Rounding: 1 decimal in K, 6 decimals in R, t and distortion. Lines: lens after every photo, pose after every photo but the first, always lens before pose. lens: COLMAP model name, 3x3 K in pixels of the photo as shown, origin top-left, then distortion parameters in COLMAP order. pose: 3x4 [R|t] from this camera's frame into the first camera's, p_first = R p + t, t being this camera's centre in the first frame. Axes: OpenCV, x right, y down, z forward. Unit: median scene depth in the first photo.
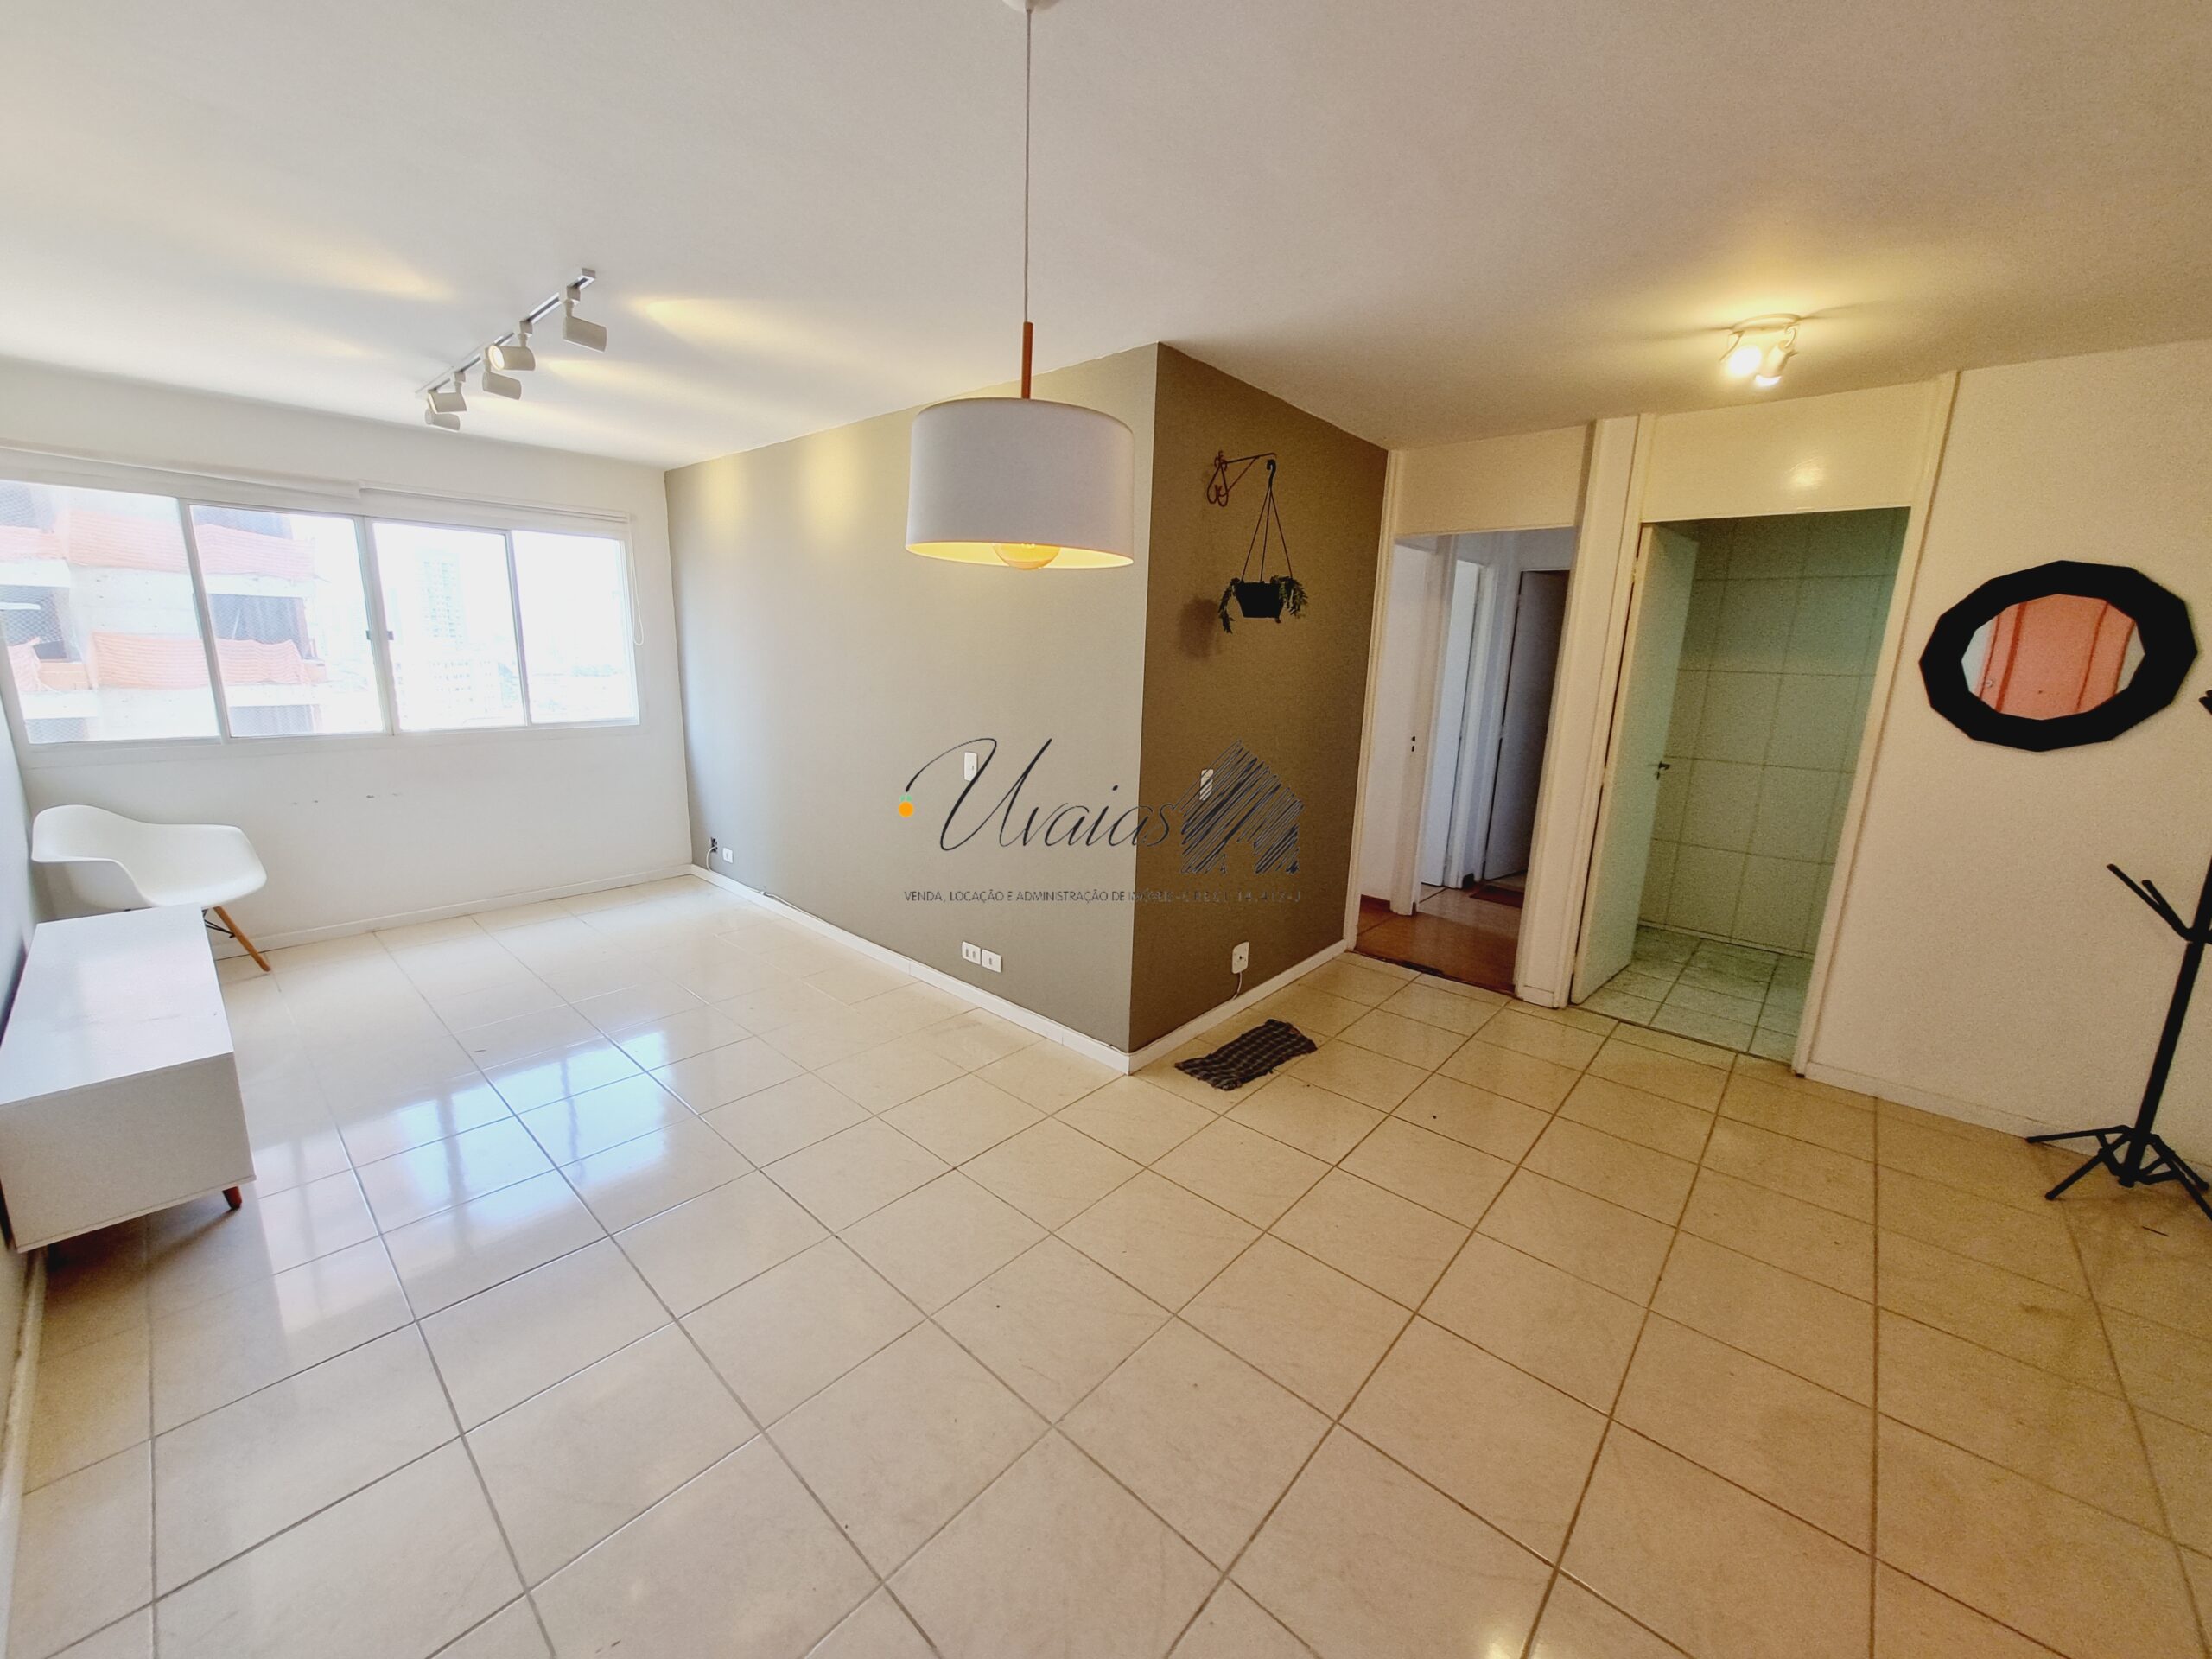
lens RADIAL K [[856.0, 0, 1085.9], [0, 856.0, 829.2], [0, 0, 1]] dist [0.002689, 0.000377]
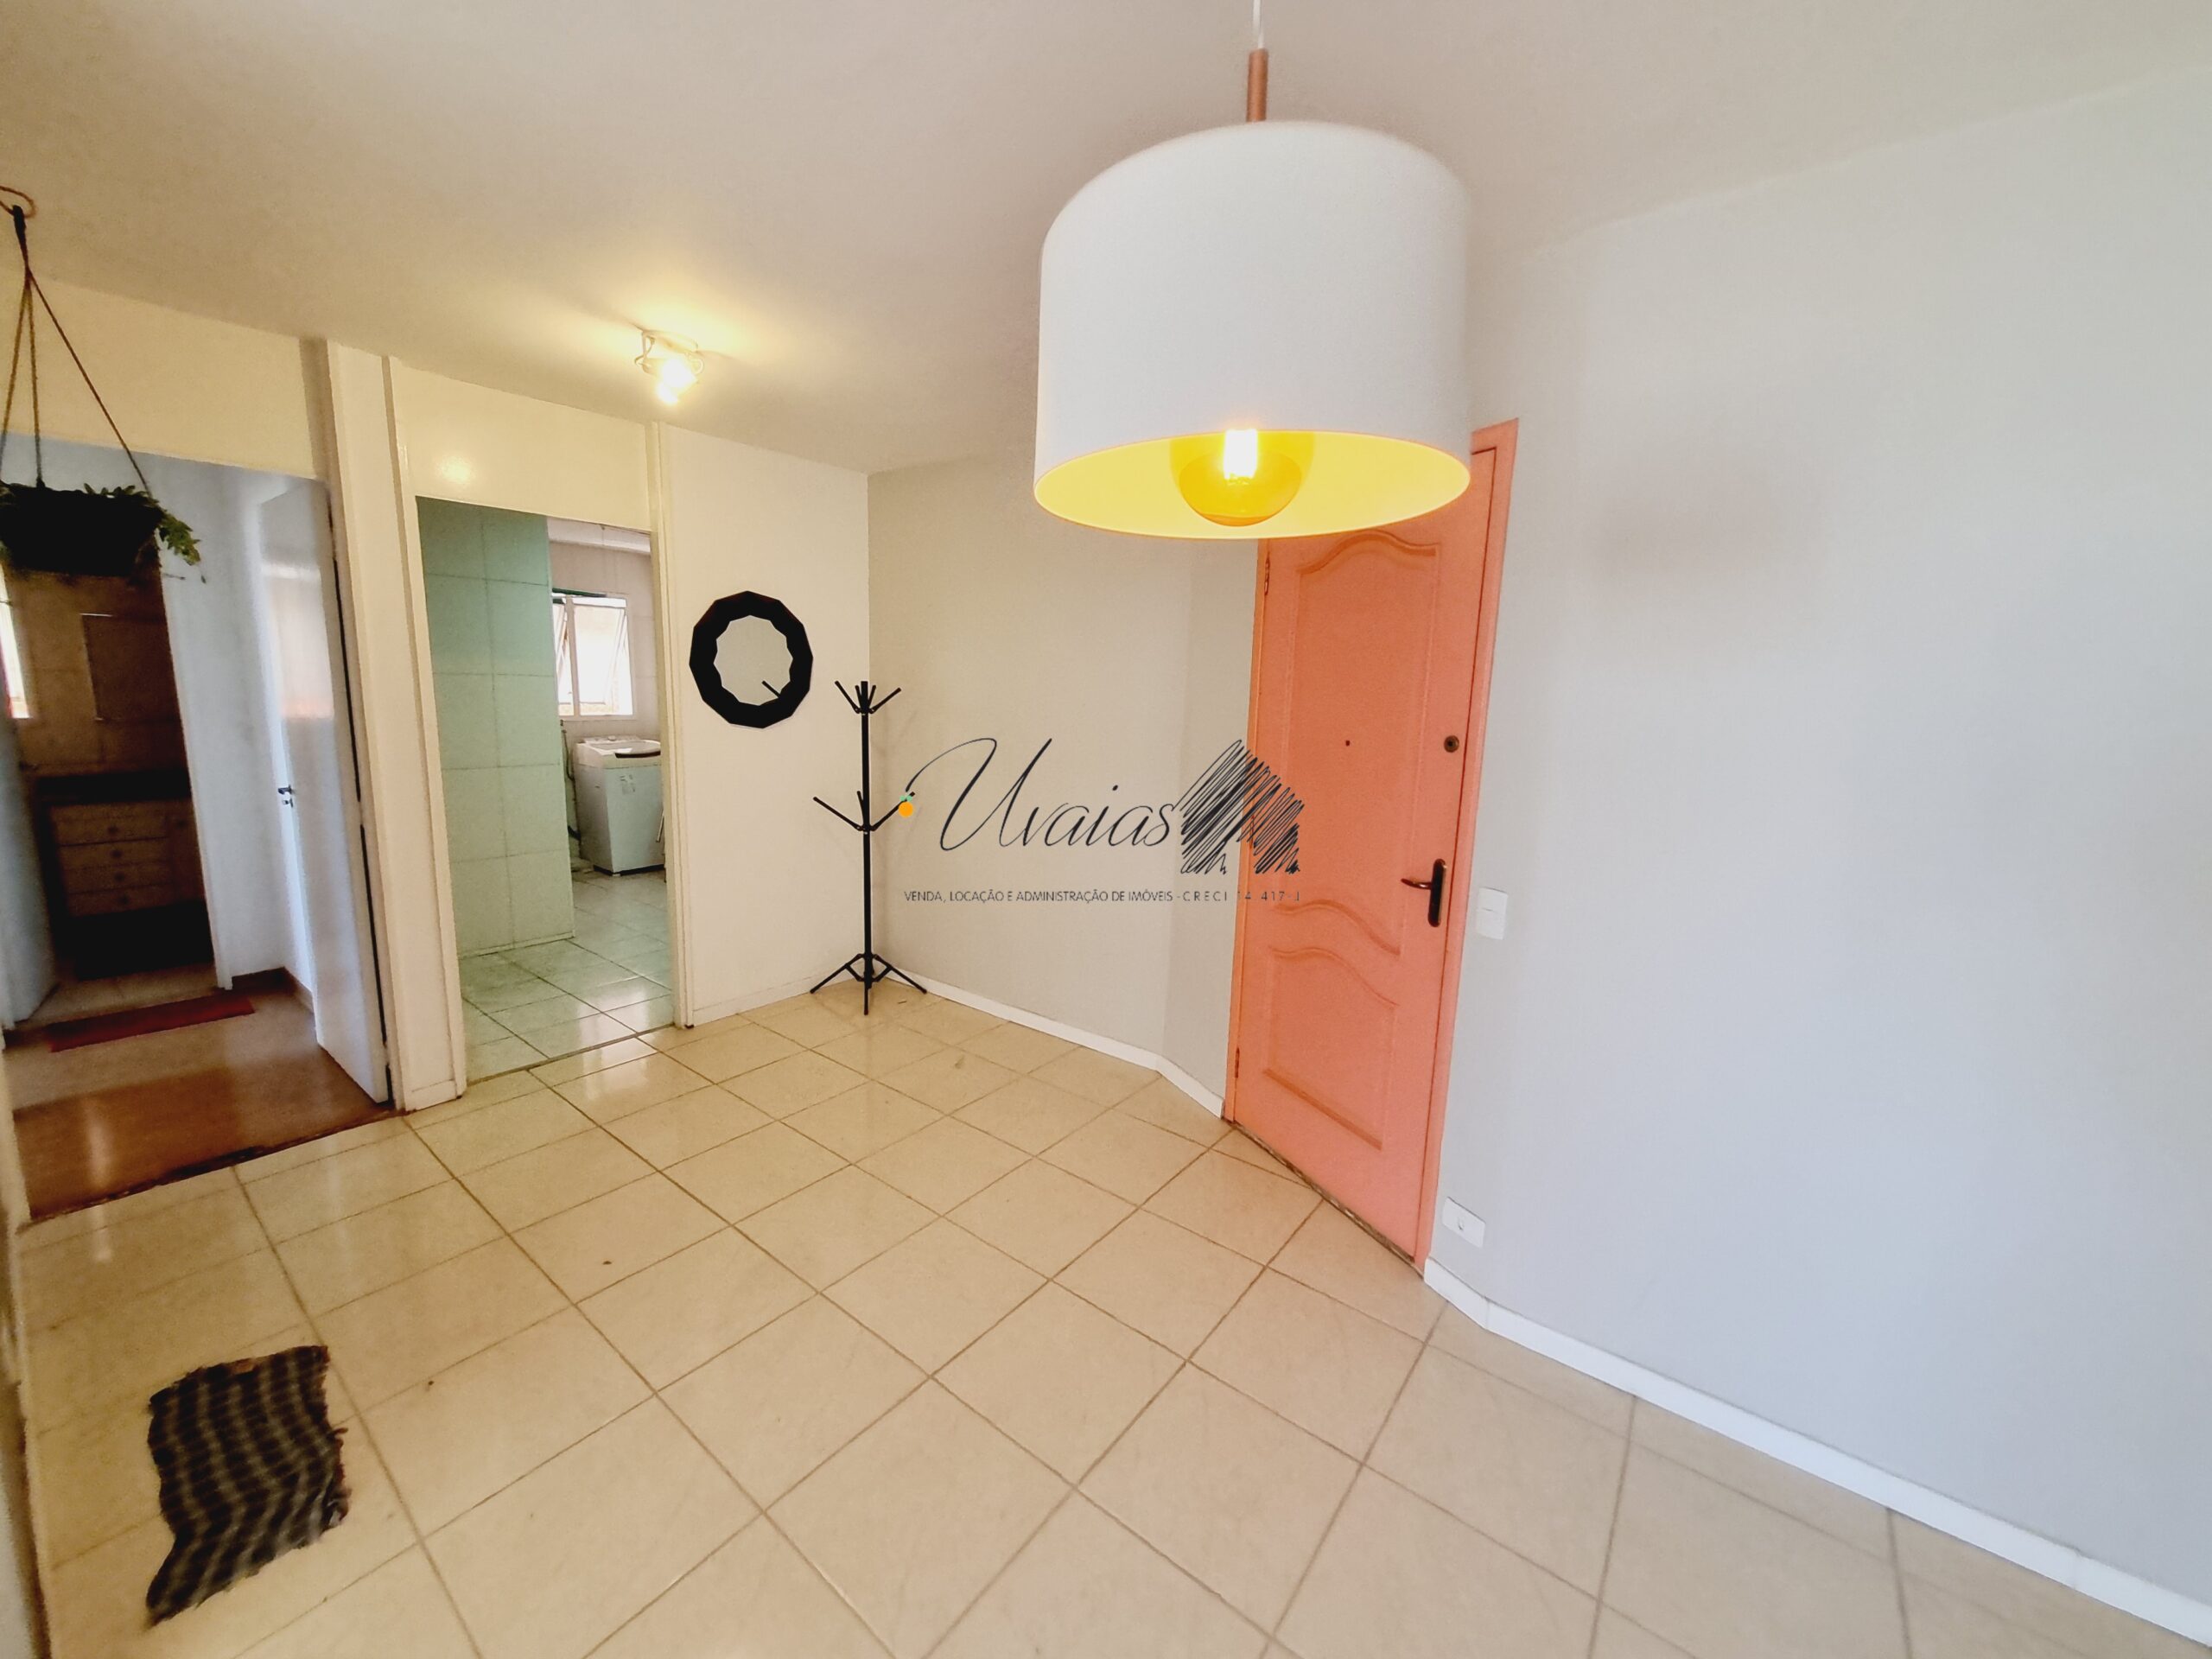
lens RADIAL K [[856.0, 0, 1086.2], [0, 856.0, 818.2], [0, 0, 1]] dist [0.002689, 0.000377]
pose [[-0.072502, -0.180632, 0.980875, -0.280902], [0.182424, 0.964471, 0.191095, -0.105486], [-0.980543, 0.192790, -0.036974, 0.499950]]
